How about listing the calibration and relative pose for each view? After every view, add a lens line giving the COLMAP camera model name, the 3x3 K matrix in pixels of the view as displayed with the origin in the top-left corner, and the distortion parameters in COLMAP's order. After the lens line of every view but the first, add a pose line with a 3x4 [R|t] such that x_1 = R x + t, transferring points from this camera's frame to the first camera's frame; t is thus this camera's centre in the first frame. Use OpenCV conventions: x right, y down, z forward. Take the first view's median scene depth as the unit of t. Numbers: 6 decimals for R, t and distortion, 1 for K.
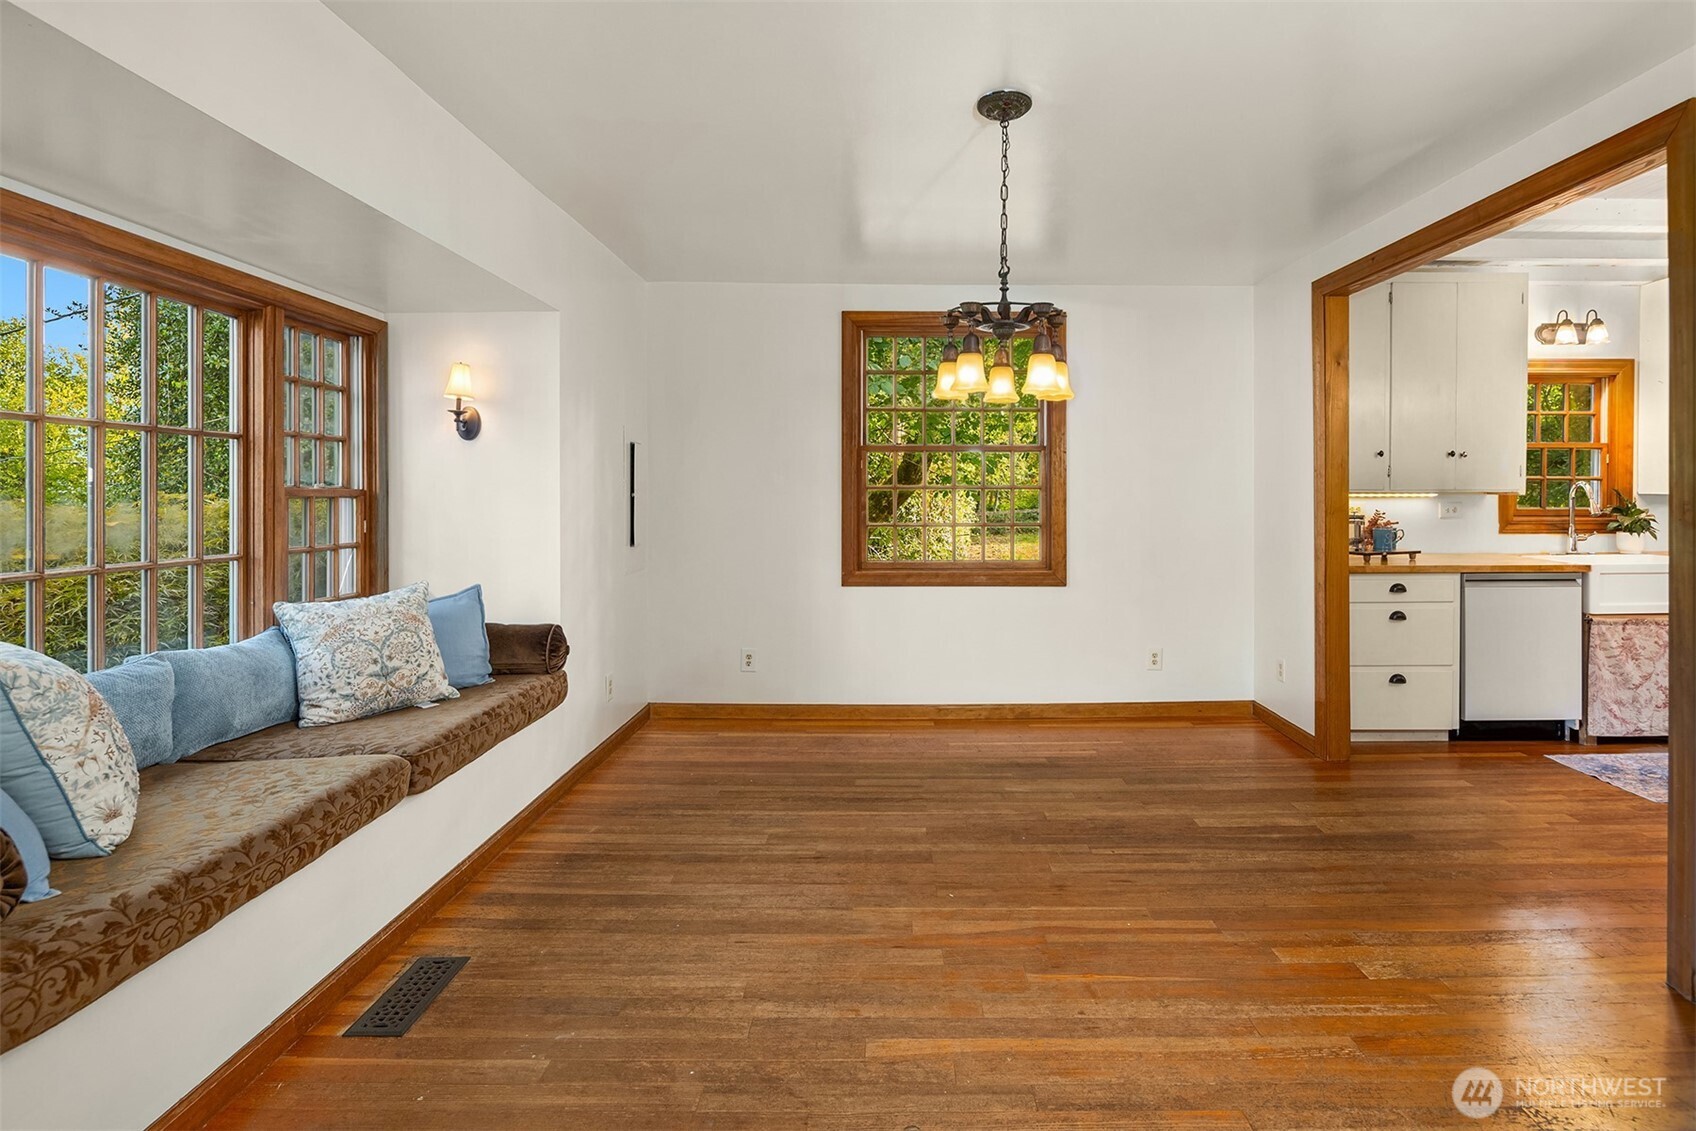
lens RADIAL K [[861.7, 0, 906.4], [0, 861.7, 498.5], [0, 0, 1]] dist [-0.003631, -0.001409]
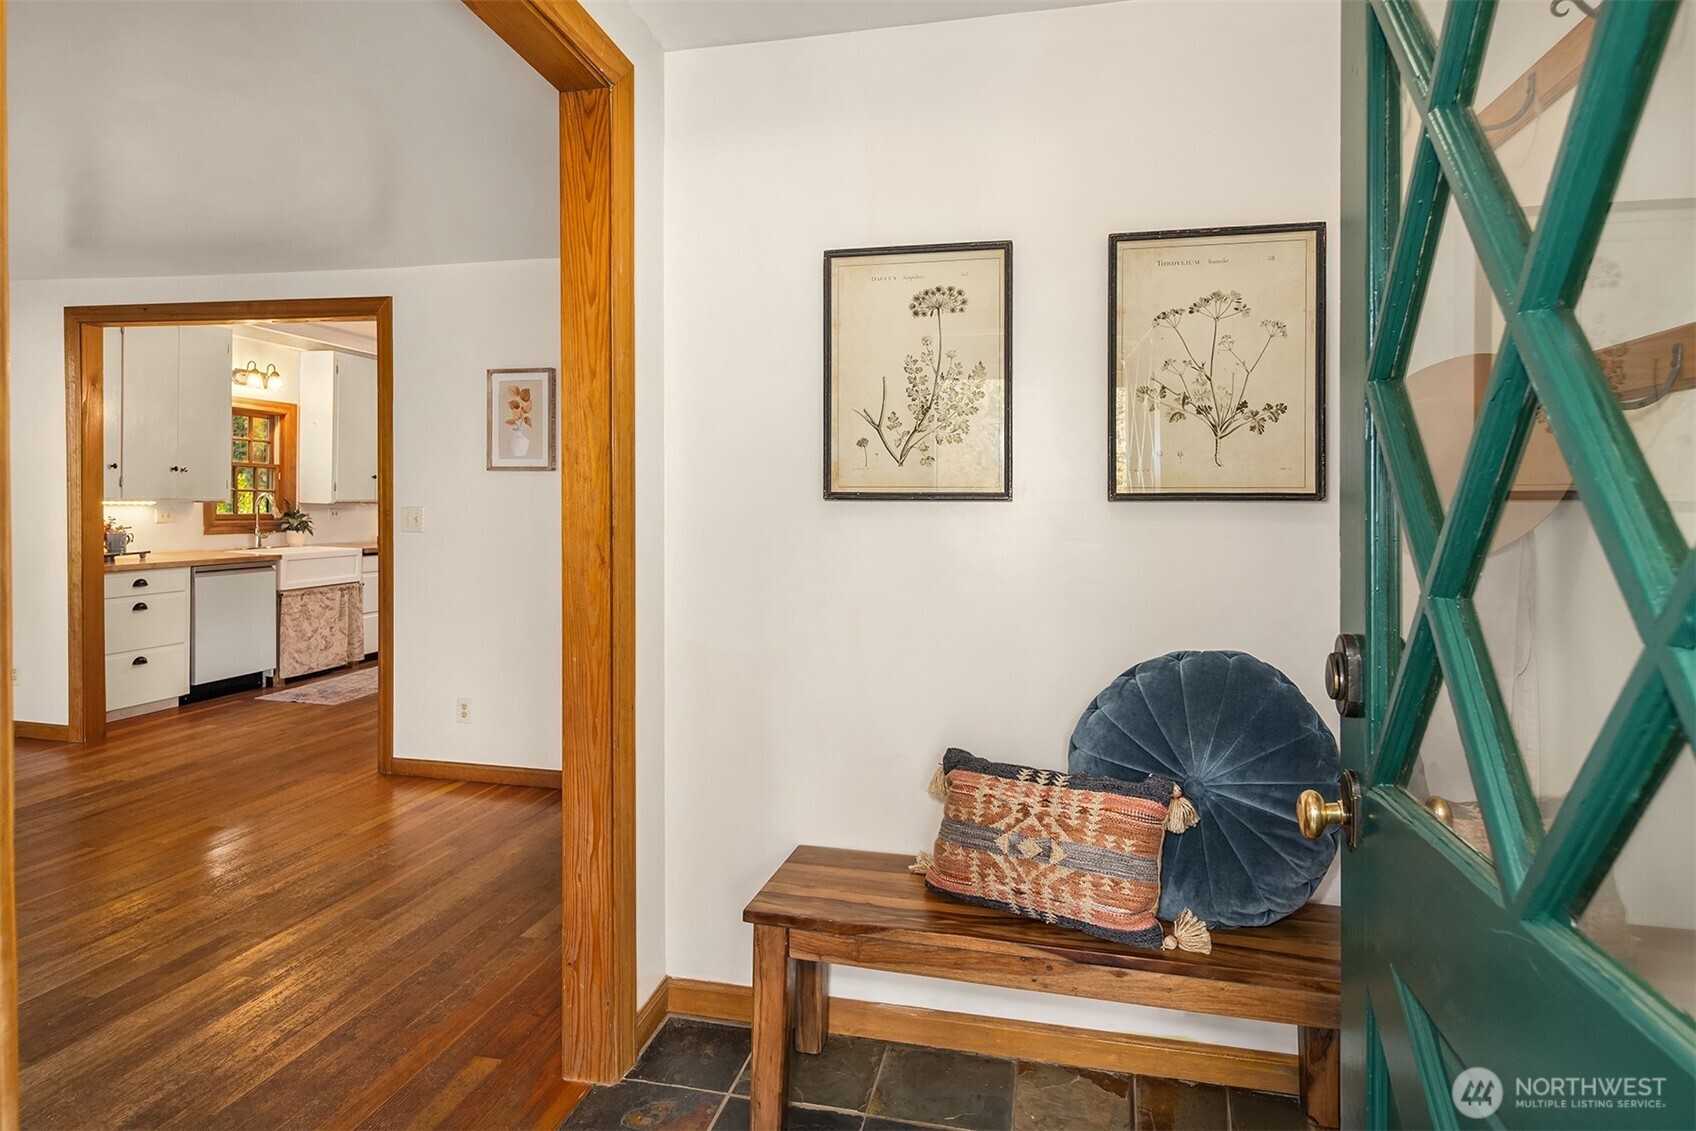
lens RADIAL K [[892.8, 0, 848.7], [0, 892.8, 517.3], [0, 0, 1]] dist [0.000582, -0.000730]
pose [[0.233606, -0.010418, 0.972276, -0.381365], [-0.005625, 0.999911, 0.012066, -0.004880], [-0.972315, -0.008288, 0.233527, -0.217484]]
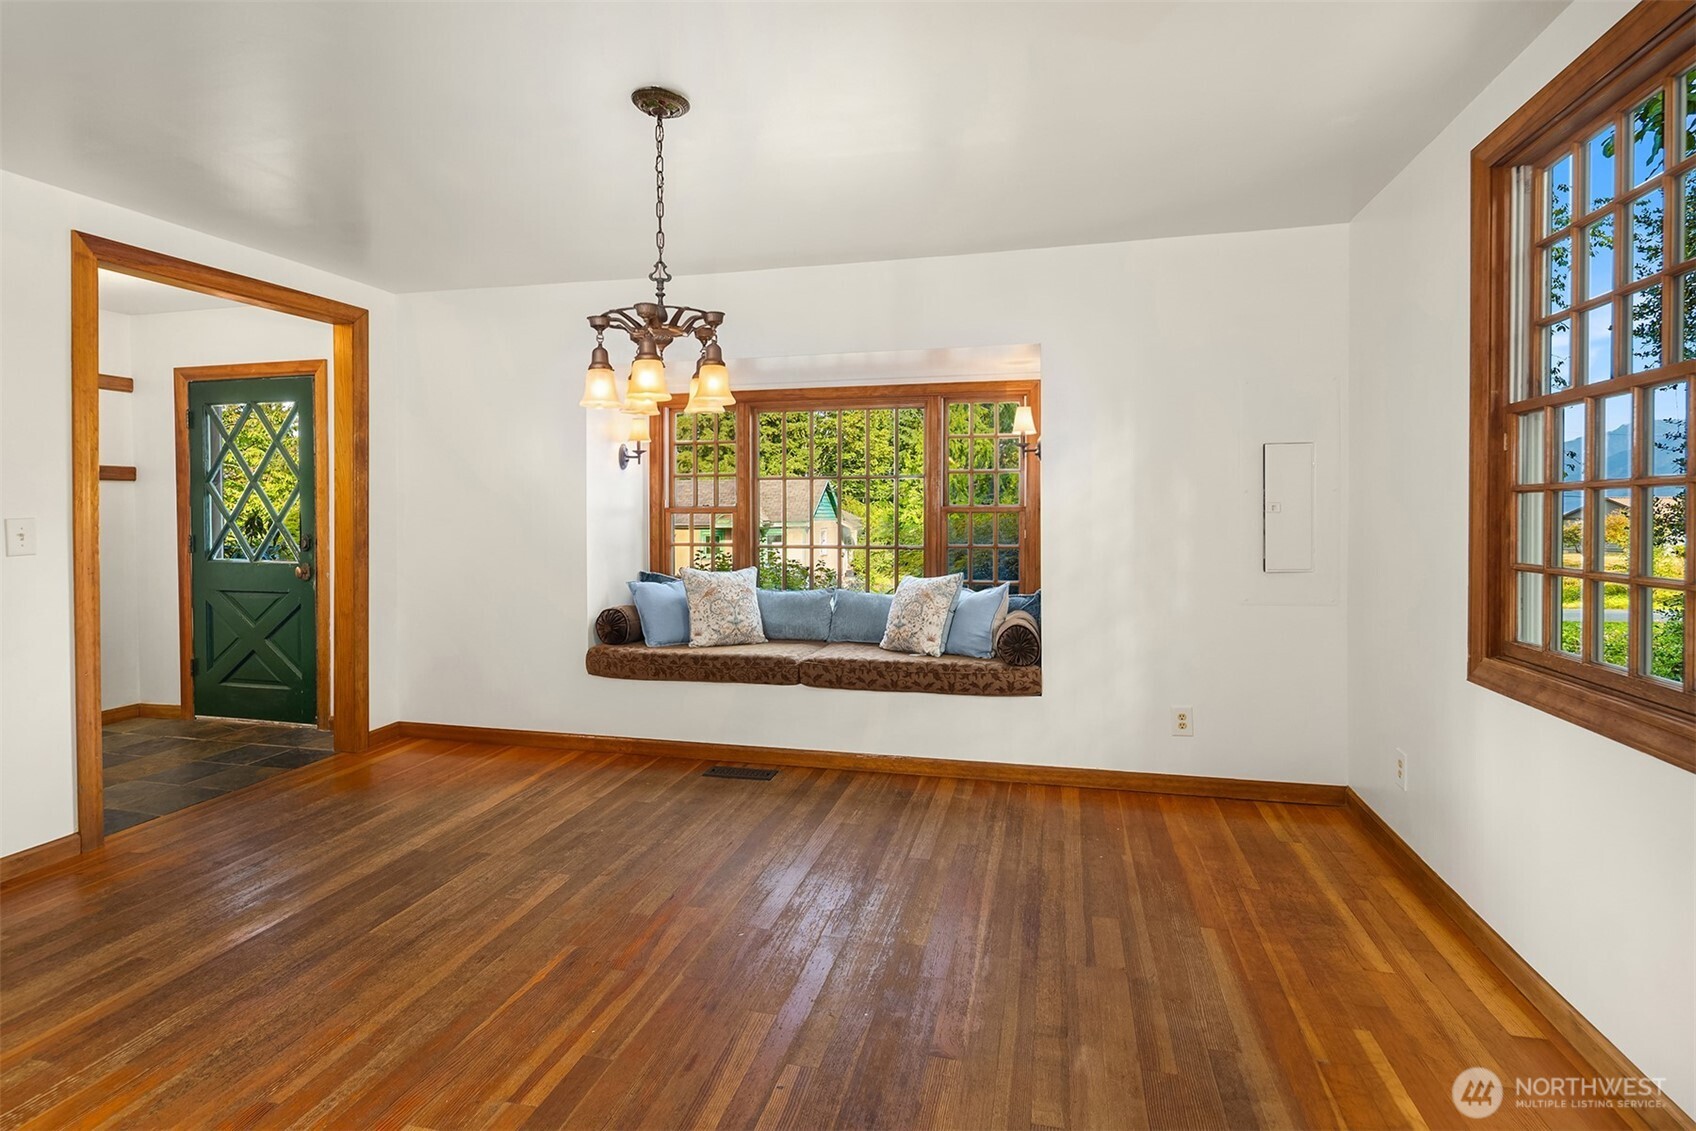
lens RADIAL K [[838.3, 0, 848.2], [0, 838.3, 524.0], [0, 0, 1]] dist [0.000521, -0.000188]
pose [[-0.261840, 0.015236, -0.964991, 0.579087], [-0.000843, 0.999871, 0.016016, -0.001434], [0.965111, 0.005007, -0.261793, 0.870097]]
